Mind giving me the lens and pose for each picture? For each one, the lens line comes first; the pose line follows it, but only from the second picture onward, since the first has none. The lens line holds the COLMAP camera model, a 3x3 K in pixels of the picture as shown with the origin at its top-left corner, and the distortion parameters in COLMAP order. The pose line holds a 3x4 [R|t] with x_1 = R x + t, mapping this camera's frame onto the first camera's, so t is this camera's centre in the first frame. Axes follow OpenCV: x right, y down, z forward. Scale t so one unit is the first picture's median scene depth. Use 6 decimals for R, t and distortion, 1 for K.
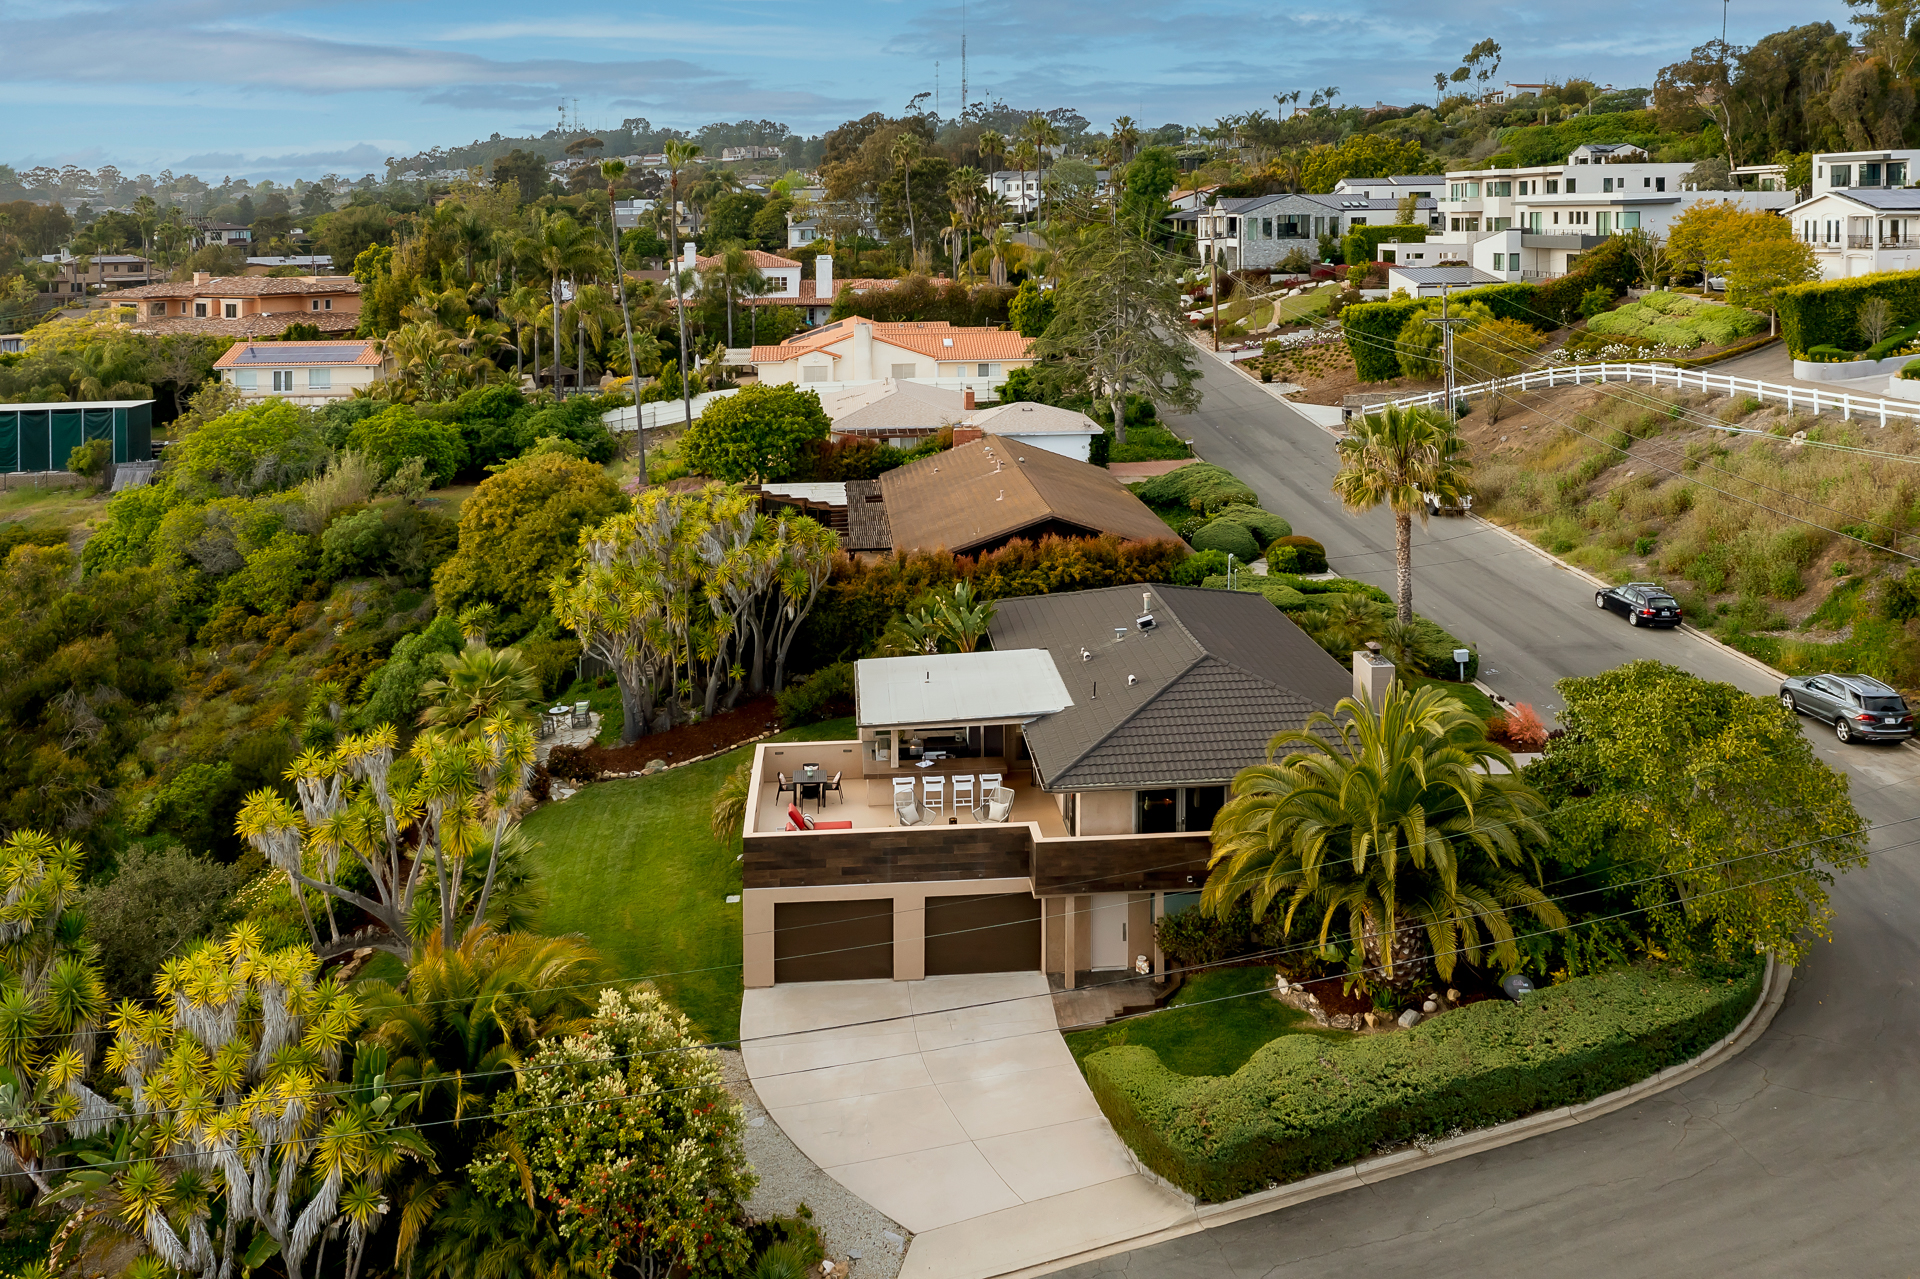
lens RADIAL K [[1628.4, 0, 960.6], [0, 1628.4, 217.7], [0, 0, 1]] dist [0.005936, 0.009851]
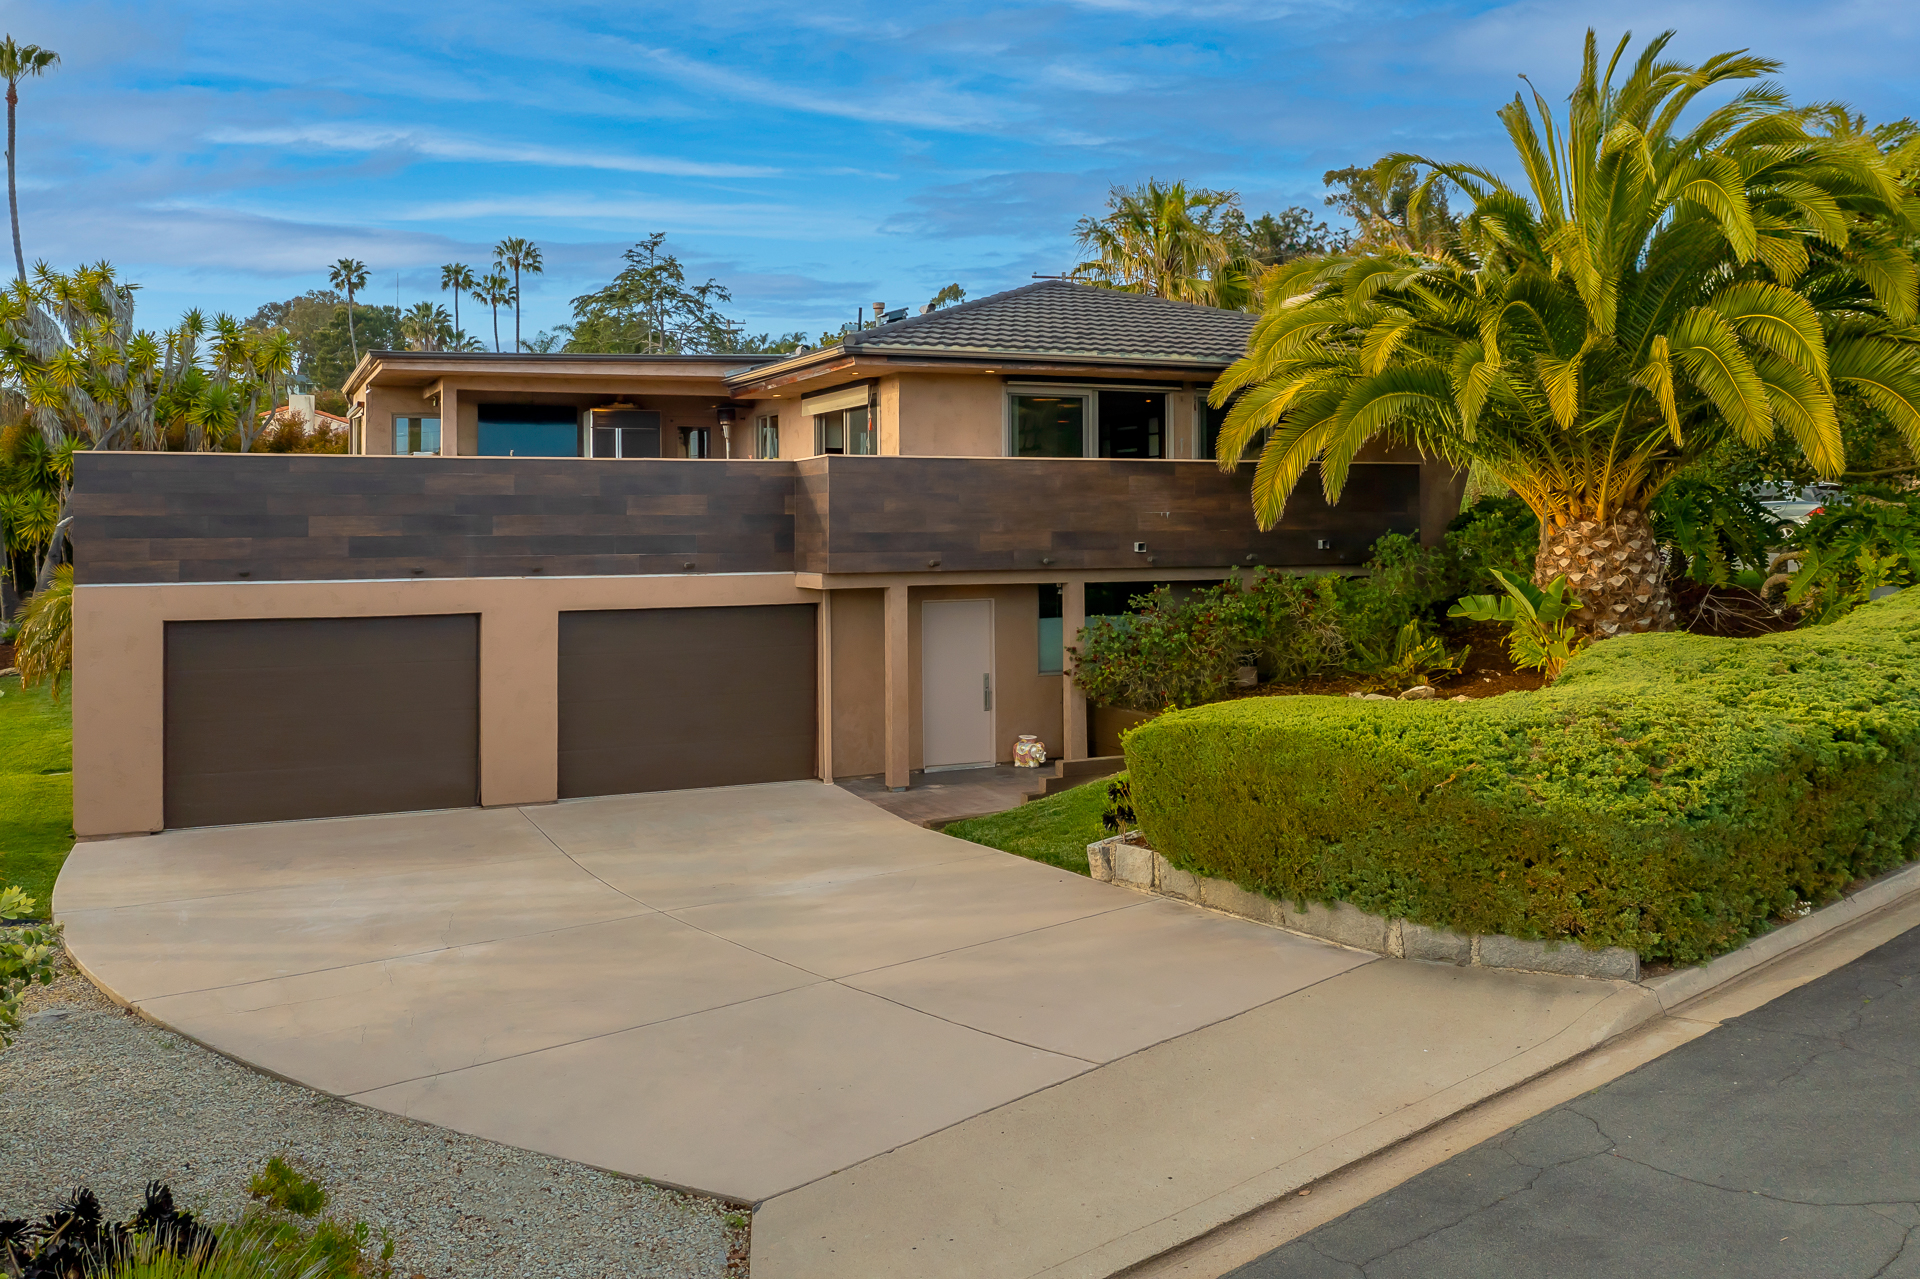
lens RADIAL K [[1575.2, 0, 966.1], [0, 1575.2, 520.3], [0, 0, 1]] dist [-0.002713, 0.001041]
pose [[0.938145, 0.010532, 0.346082, -0.037903], [-0.008005, 0.999930, -0.008731, 0.232866], [-0.346150, 0.005420, 0.938164, 0.340523]]
